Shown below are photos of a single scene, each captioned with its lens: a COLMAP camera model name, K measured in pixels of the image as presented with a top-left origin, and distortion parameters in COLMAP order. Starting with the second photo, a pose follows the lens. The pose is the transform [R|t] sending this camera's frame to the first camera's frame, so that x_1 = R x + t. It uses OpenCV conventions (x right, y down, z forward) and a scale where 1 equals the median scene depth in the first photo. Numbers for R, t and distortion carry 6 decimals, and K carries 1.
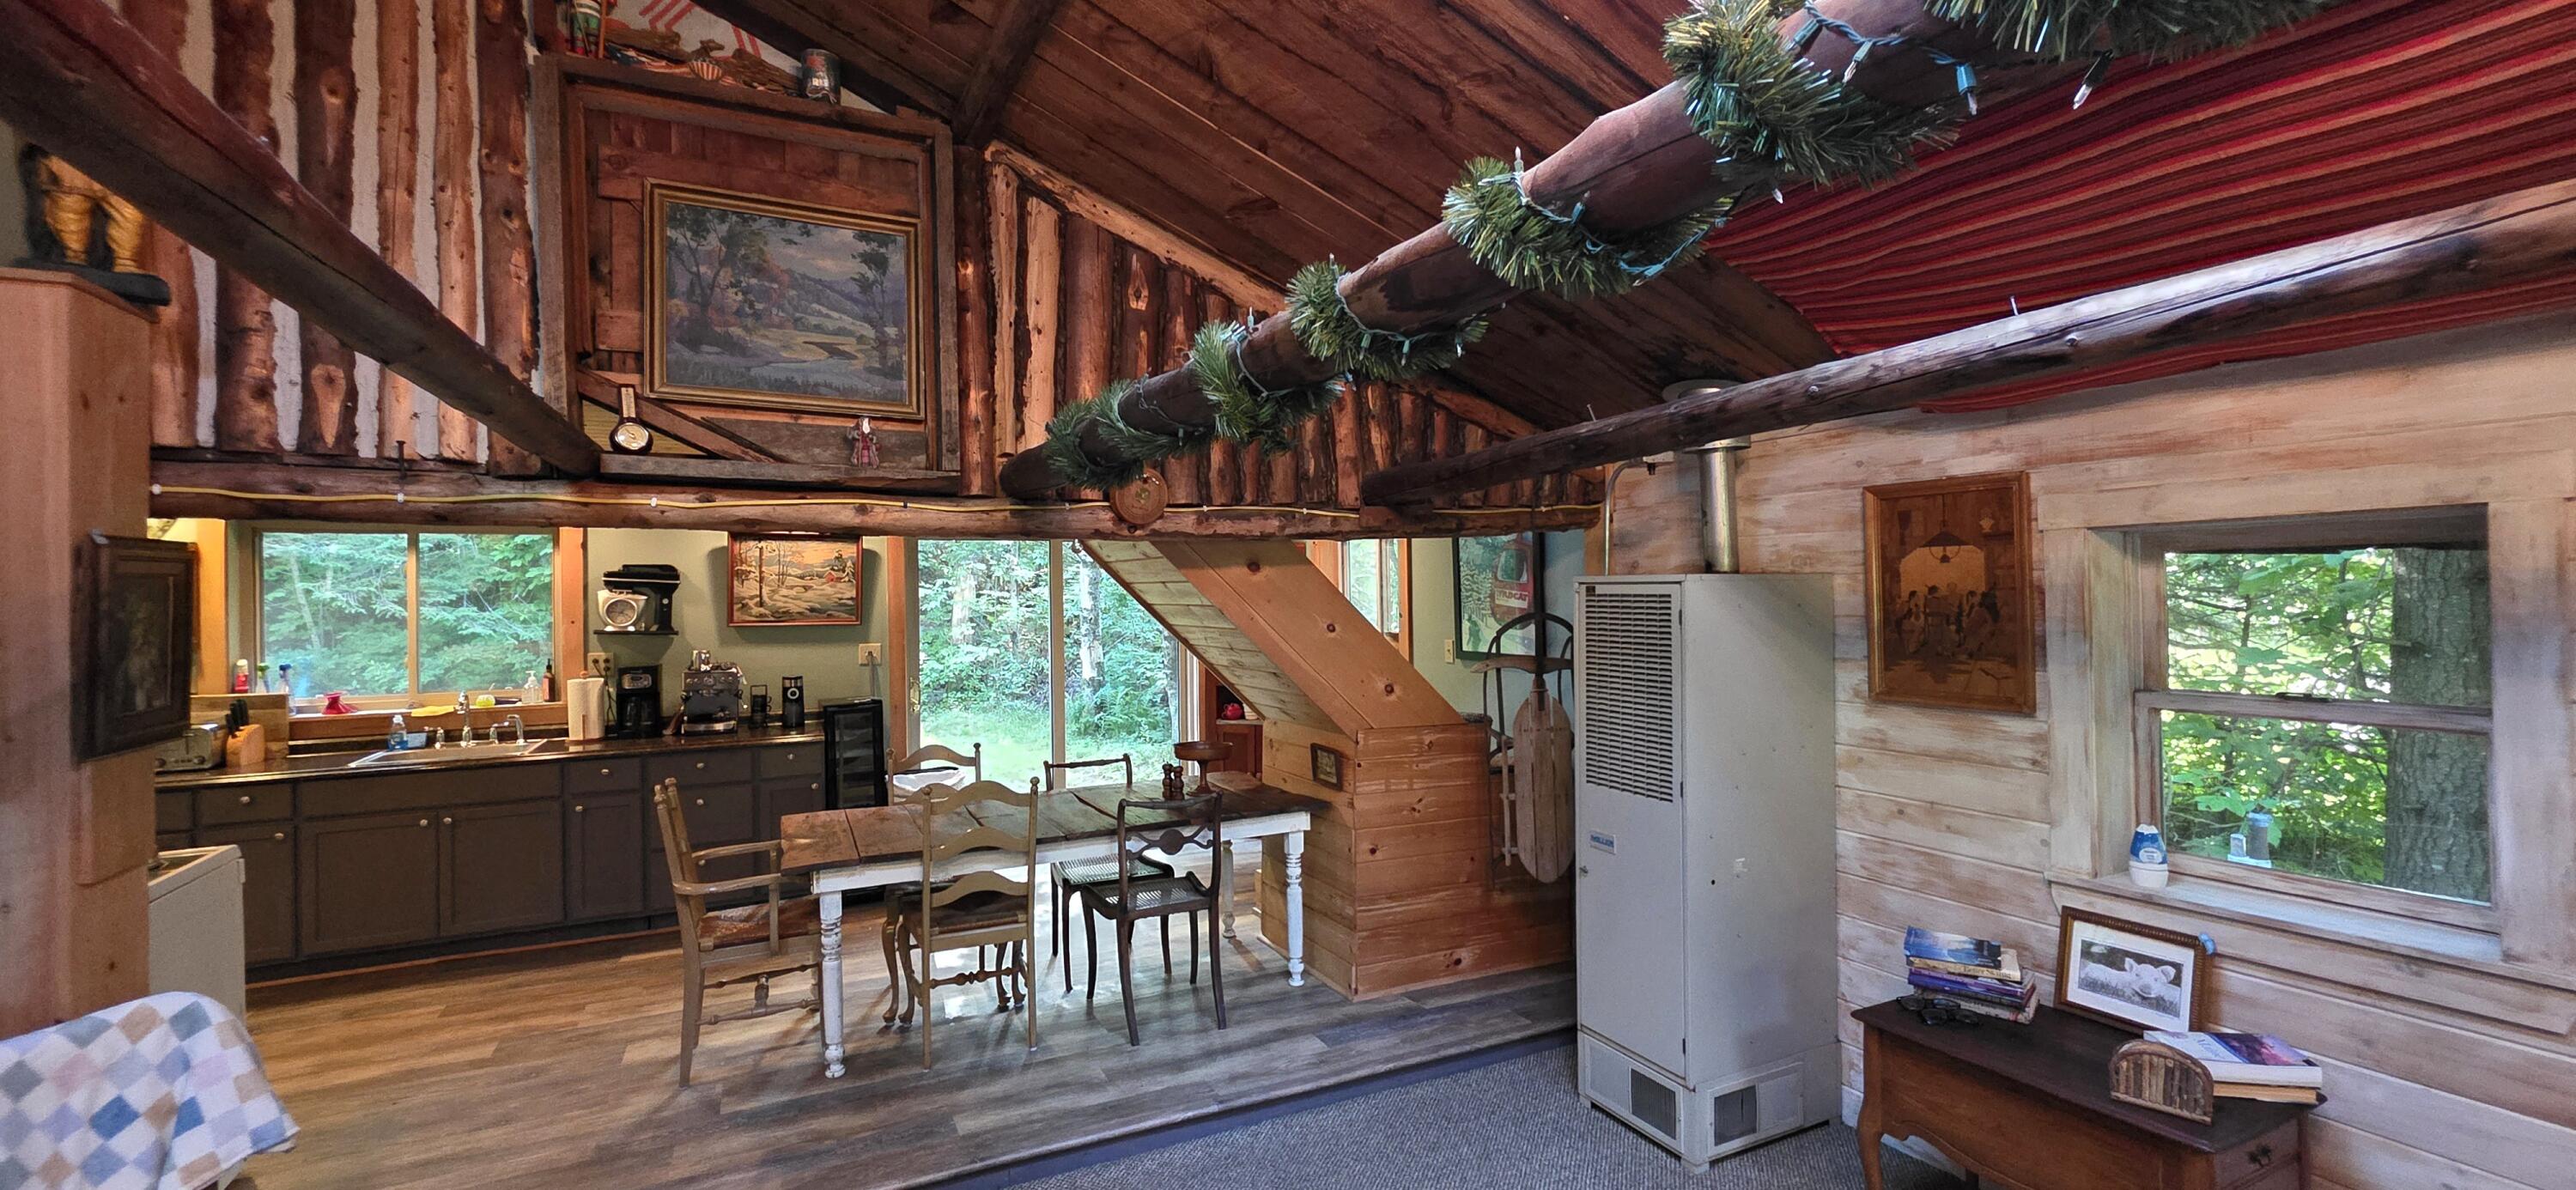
lens RADIAL K [[1037.4, 0, 1278.2], [0, 1037.4, 582.0], [0, 0, 1]] dist [-0.001345, 0.000472]
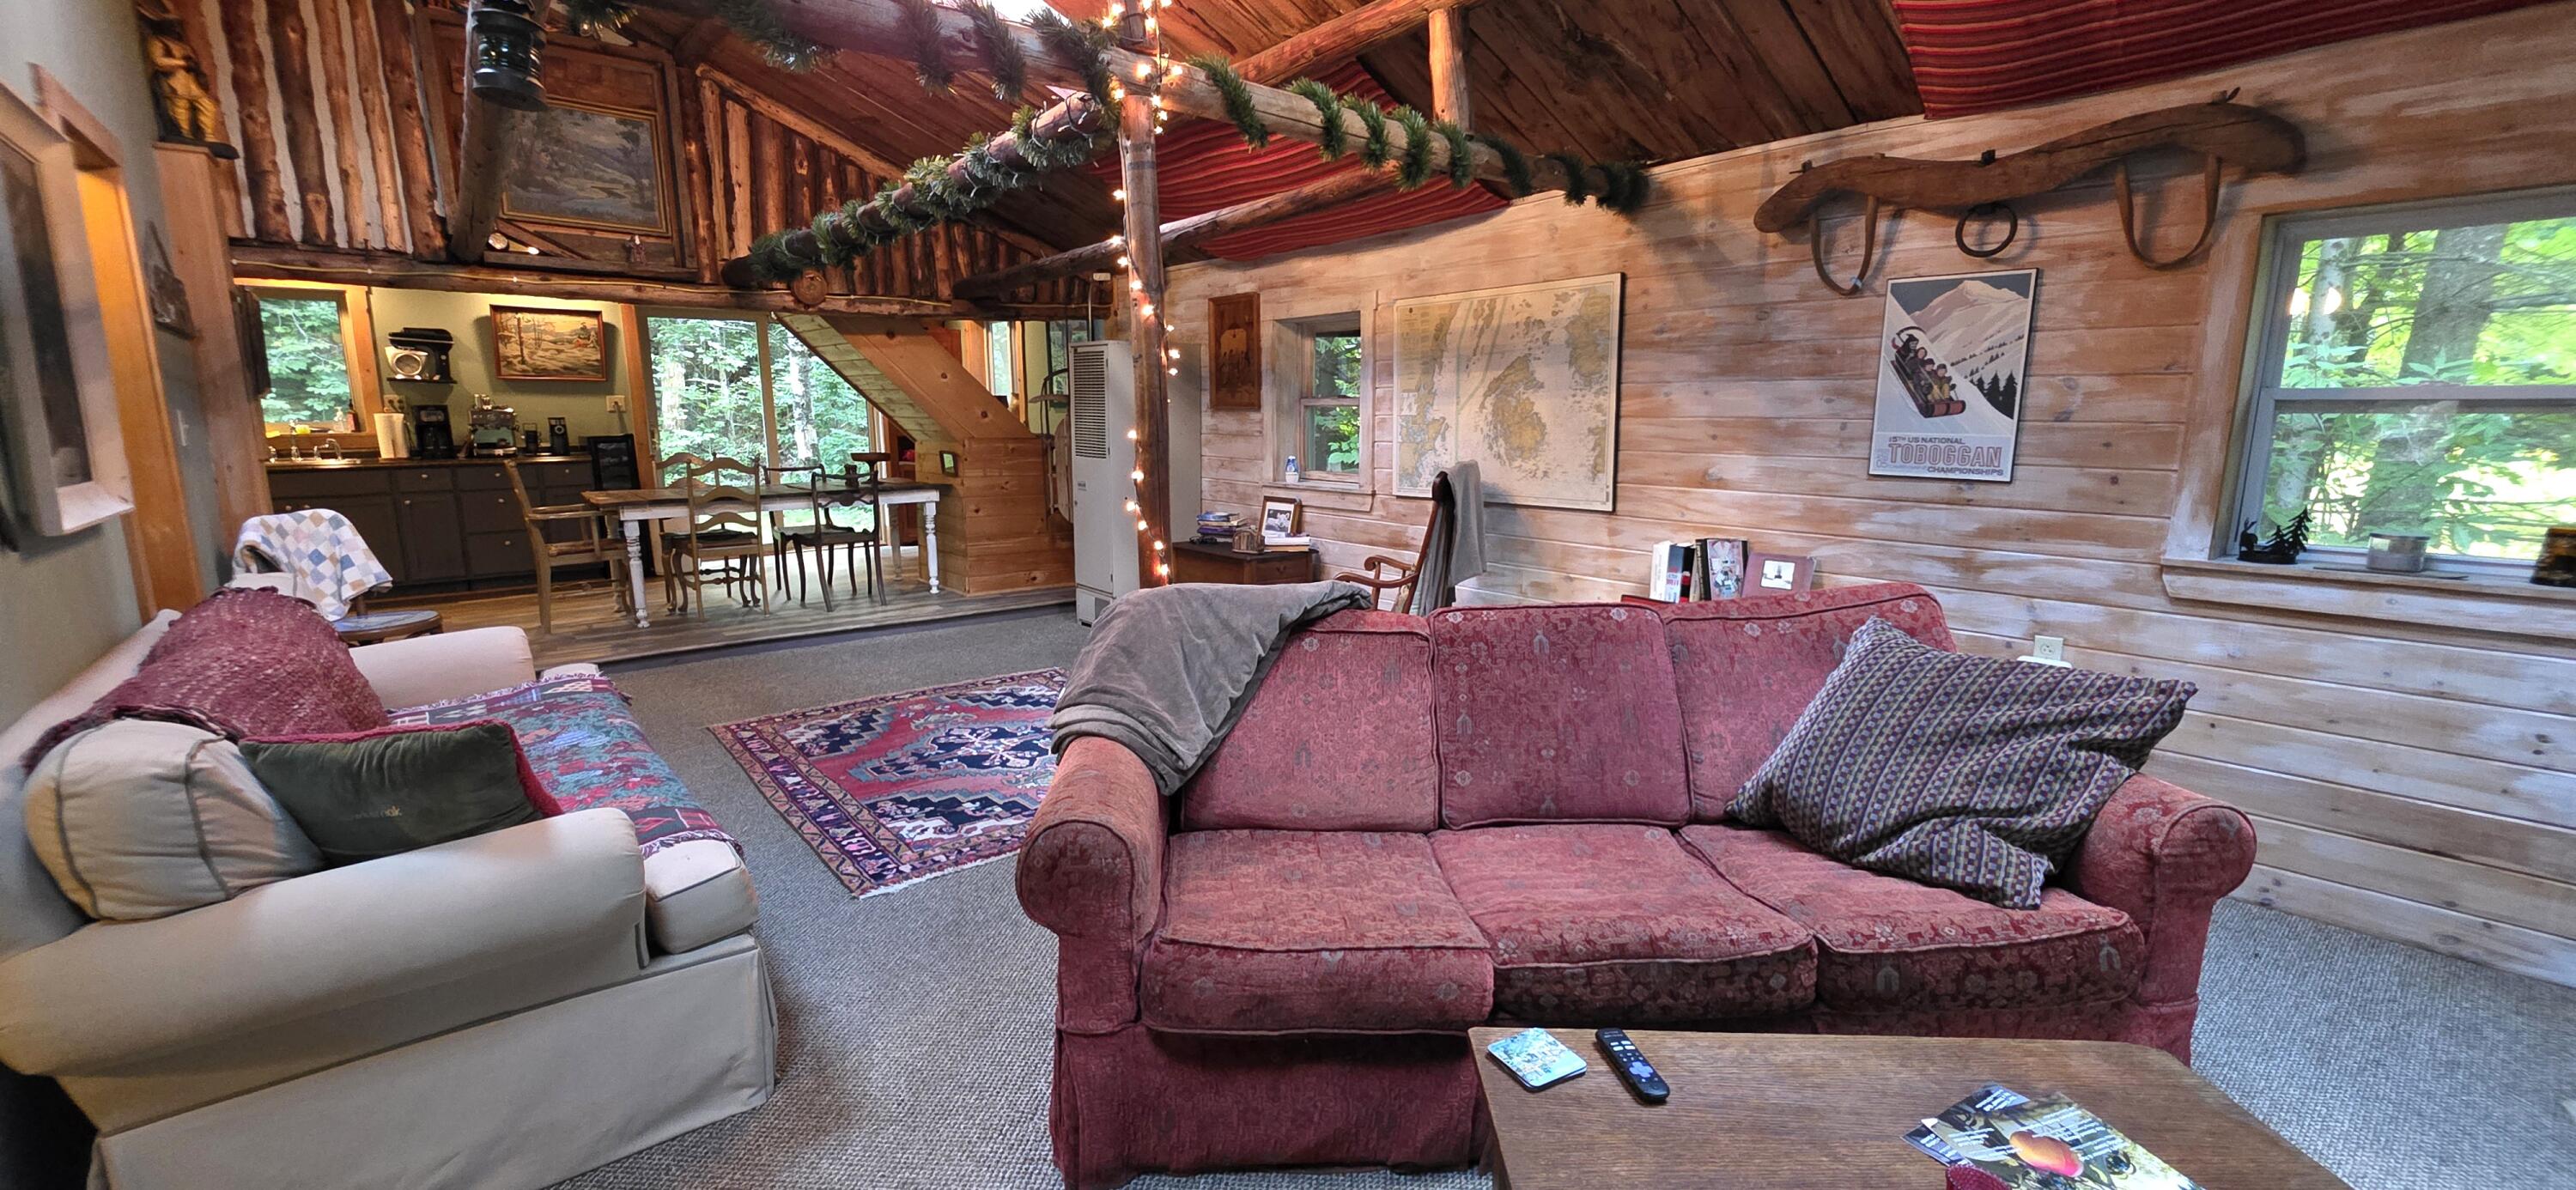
lens RADIAL K [[1037.4, 0, 1270.0], [0, 1037.4, 590.0], [0, 0, 1]] dist [-0.001345, 0.000472]
pose [[0.973220, -0.025881, 0.228413, 0.214971], [-0.017005, 0.982814, 0.183813, 0.085552], [-0.229244, -0.182774, 0.956055, -0.966800]]
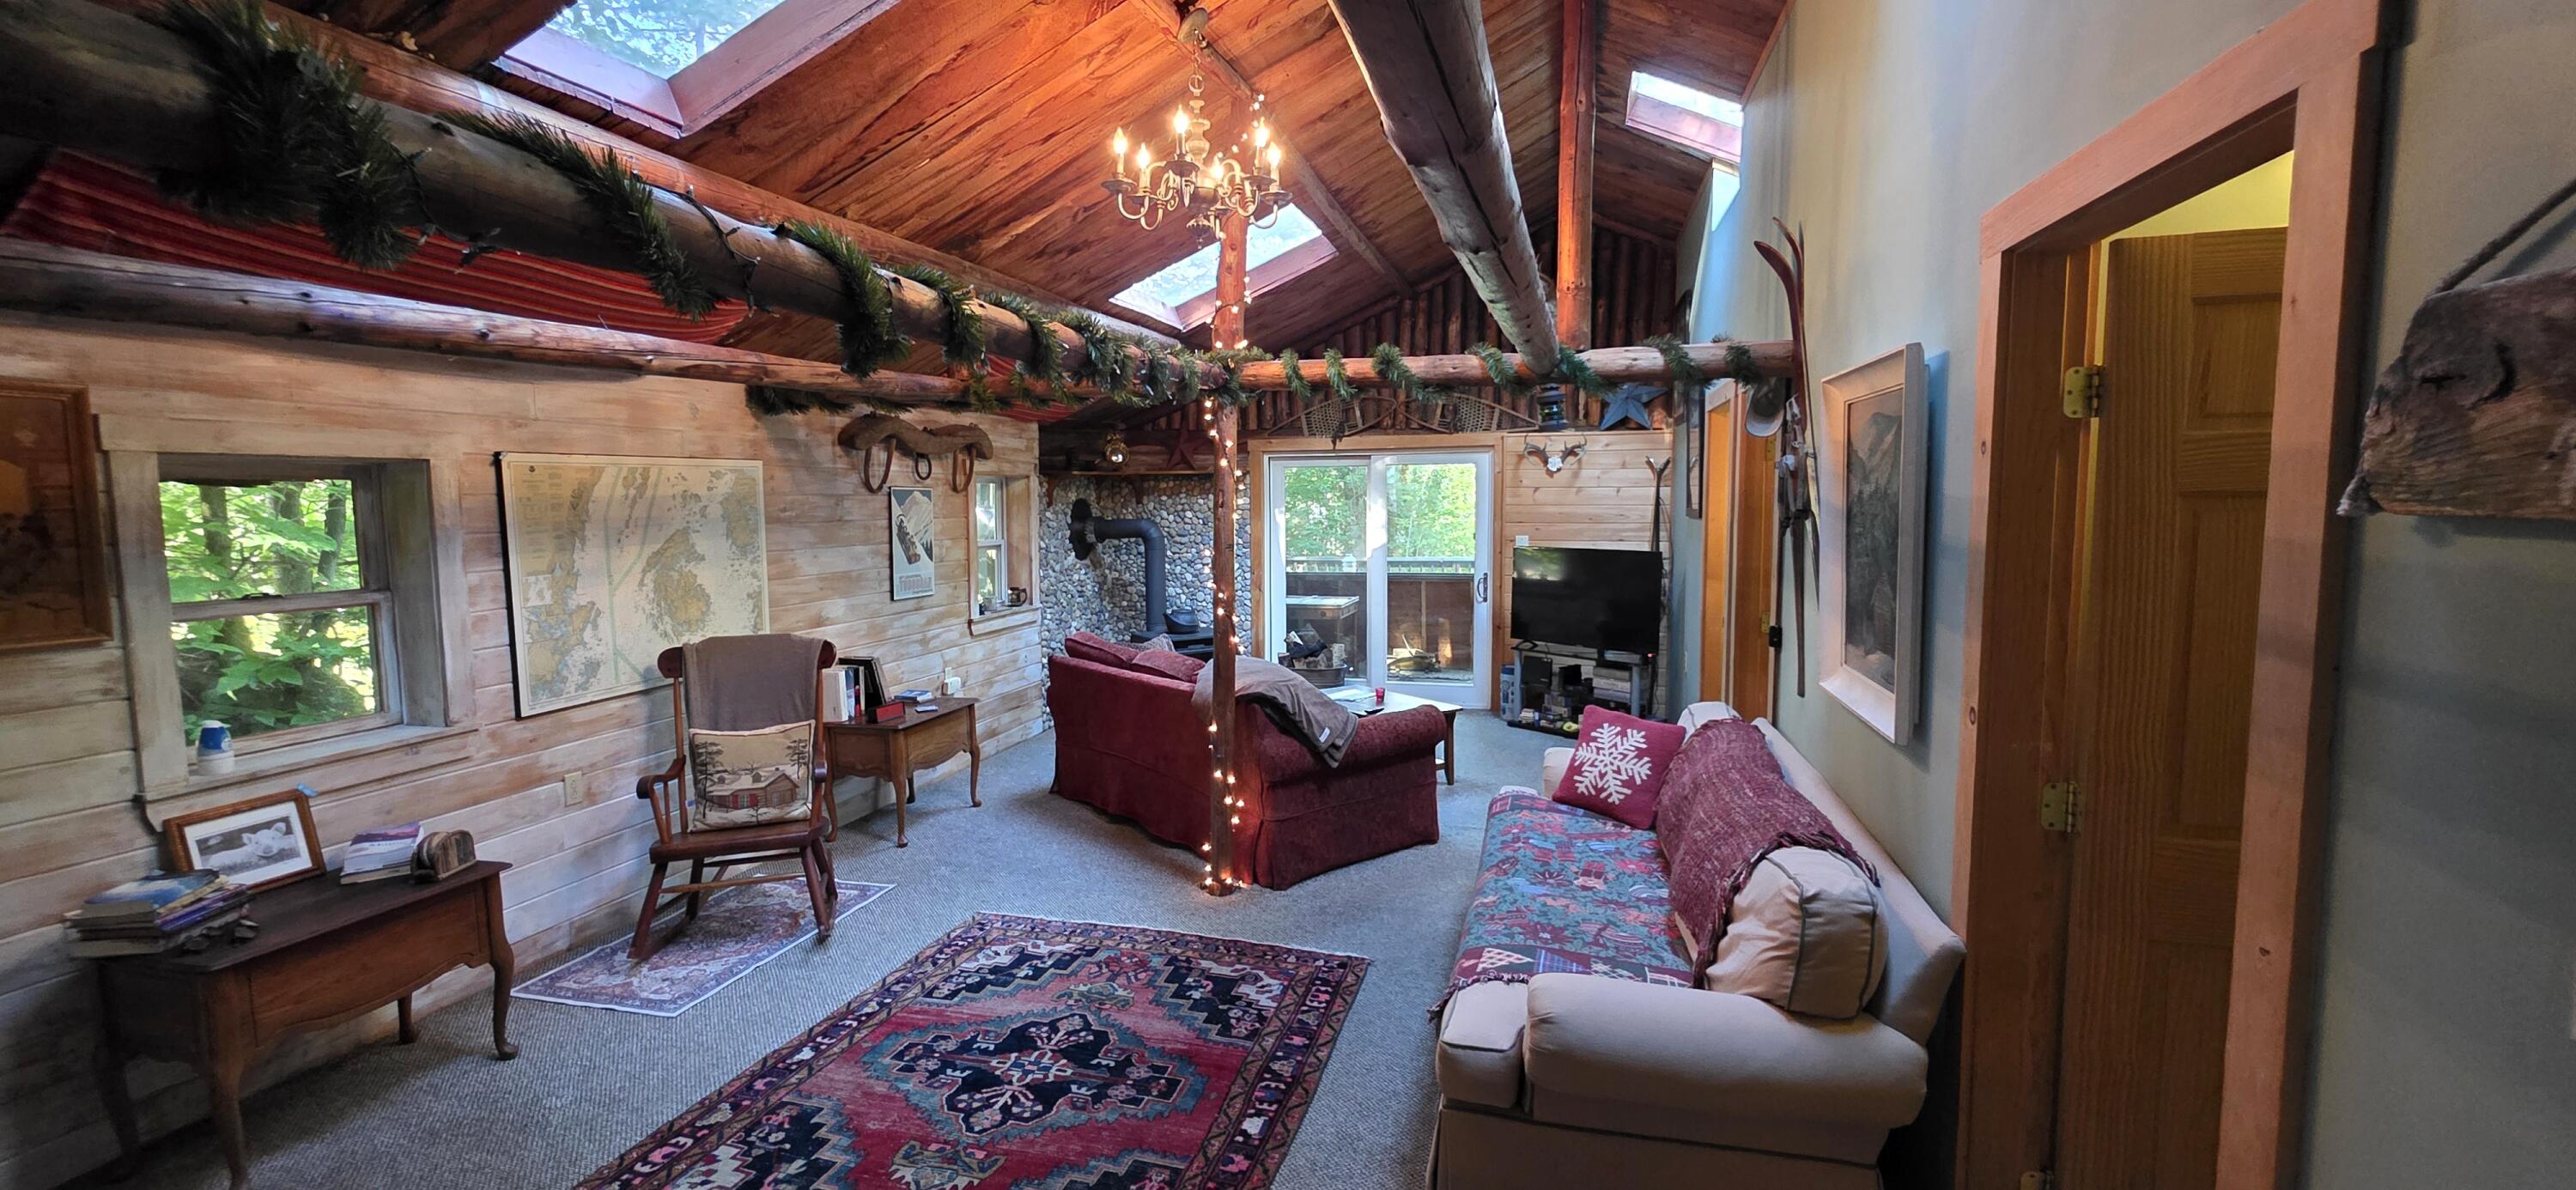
lens RADIAL K [[1037.4, 0, 1289.8], [0, 1037.4, 585.7], [0, 0, 1]] dist [-0.001345, 0.000472]
pose [[-0.751618, -0.030589, 0.658889, -0.627350], [0.014944, 0.997878, 0.063374, 0.026529], [-0.659429, 0.057480, -0.749566, 0.852158]]
